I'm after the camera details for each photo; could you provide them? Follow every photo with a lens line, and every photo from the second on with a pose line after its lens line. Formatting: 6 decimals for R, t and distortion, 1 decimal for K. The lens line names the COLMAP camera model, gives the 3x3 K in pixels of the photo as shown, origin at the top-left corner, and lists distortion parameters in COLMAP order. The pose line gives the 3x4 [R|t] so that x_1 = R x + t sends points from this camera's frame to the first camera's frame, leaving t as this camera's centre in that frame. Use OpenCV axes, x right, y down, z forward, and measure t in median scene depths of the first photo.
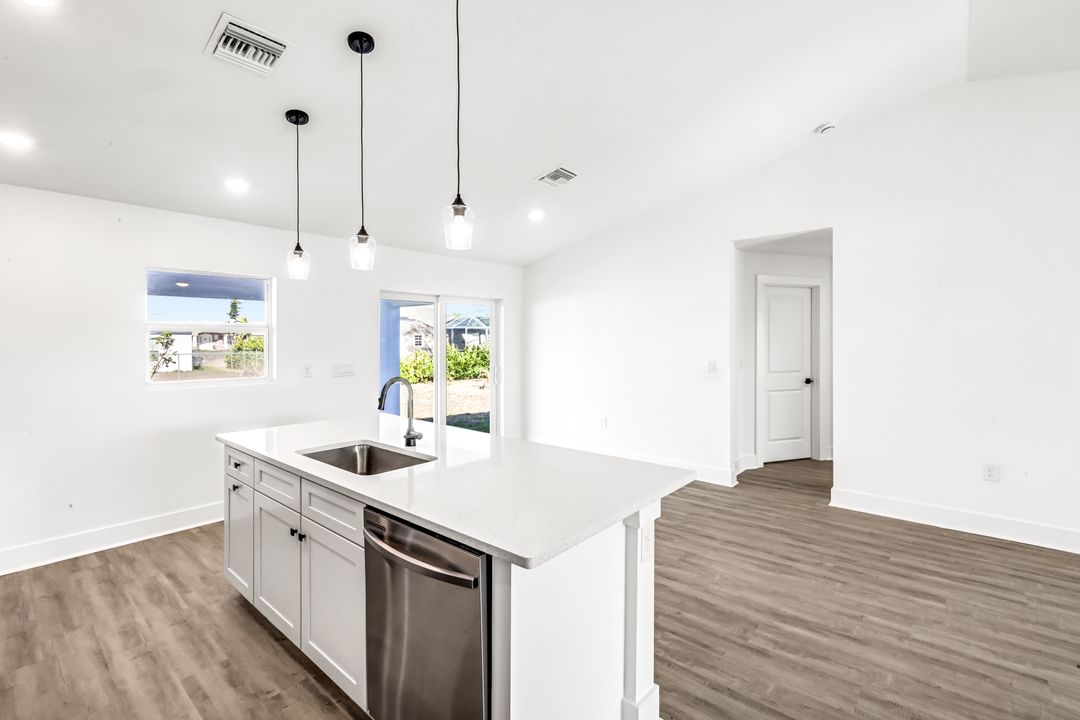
lens RADIAL K [[485.0, 0, 541.5], [0, 485.0, 341.9], [0, 0, 1]] dist [0.008319, -0.002431]
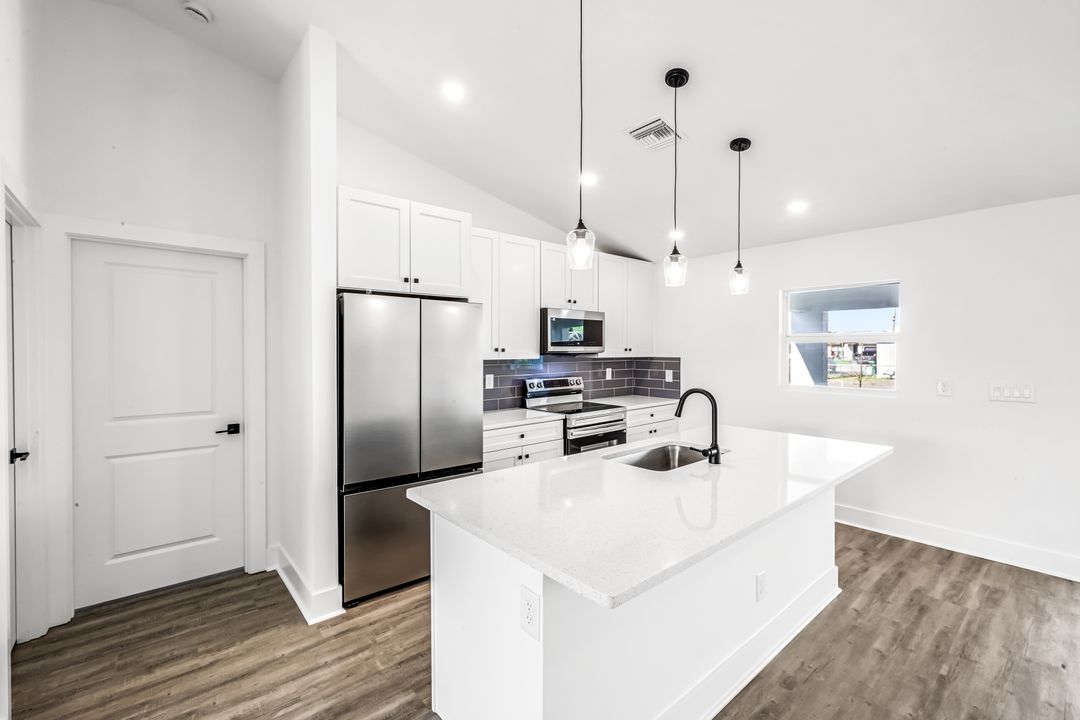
lens RADIAL K [[464.9, 0, 536.0], [0, 464.9, 356.5], [0, 0, 1]] dist [0.003027, -0.000820]
pose [[-0.157994, 0.018267, -0.987271, 0.567134], [-0.005630, 0.999796, 0.019400, -0.007267], [0.987424, 0.008624, -0.157859, 0.677492]]
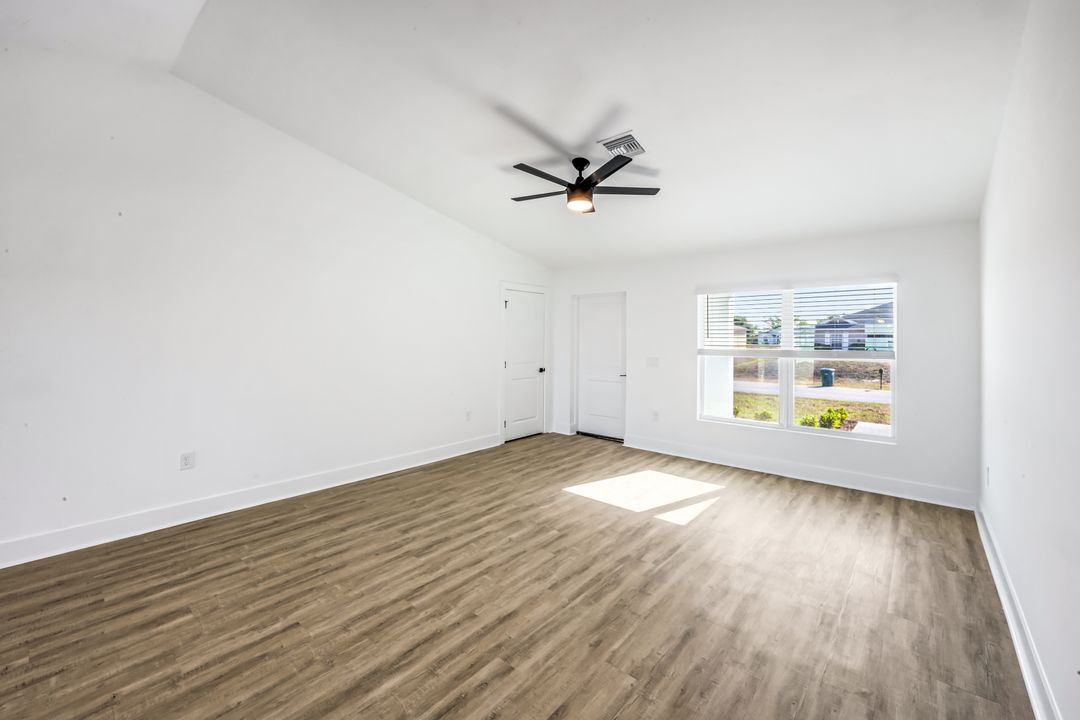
lens RADIAL K [[435.5, 0, 533.3], [0, 435.5, 355.7], [0, 0, 1]] dist [-0.000883, -0.000041]
pose [[0.012229, -0.037621, 0.999217, 0.006871], [0.000421, 0.999292, 0.037619, 0.005286], [-0.999925, -0.000039, 0.012236, 0.287168]]
